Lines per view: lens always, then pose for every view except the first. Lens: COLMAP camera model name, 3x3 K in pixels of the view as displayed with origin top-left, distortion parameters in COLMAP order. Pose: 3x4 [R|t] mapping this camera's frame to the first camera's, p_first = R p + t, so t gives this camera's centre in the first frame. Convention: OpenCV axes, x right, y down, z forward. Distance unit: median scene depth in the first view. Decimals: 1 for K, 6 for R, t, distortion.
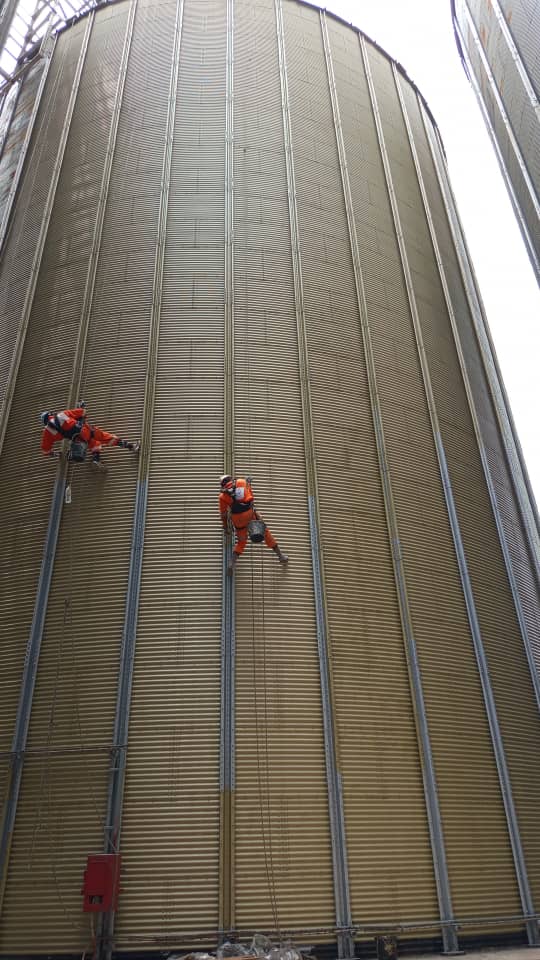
lens RADIAL K [[740.1, 0, 270.0], [0, 740.1, 480.0], [0, 0, 1]] dist [-0.005277, -0.095651]
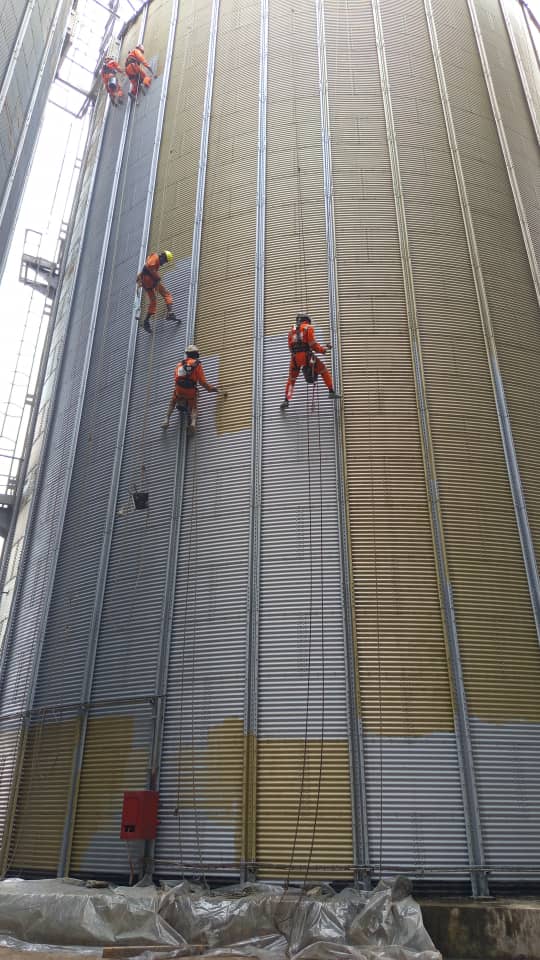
lens RADIAL K [[728.9, 0, 270.7], [0, 728.9, 504.2], [0, 0, 1]] dist [0.012678, -0.157971]
pose [[0.938176, -0.103698, -0.330261, 0.318931], [0.134563, 0.988290, 0.071945, 0.016333], [0.318933, -0.111938, 0.941144, 0.047064]]
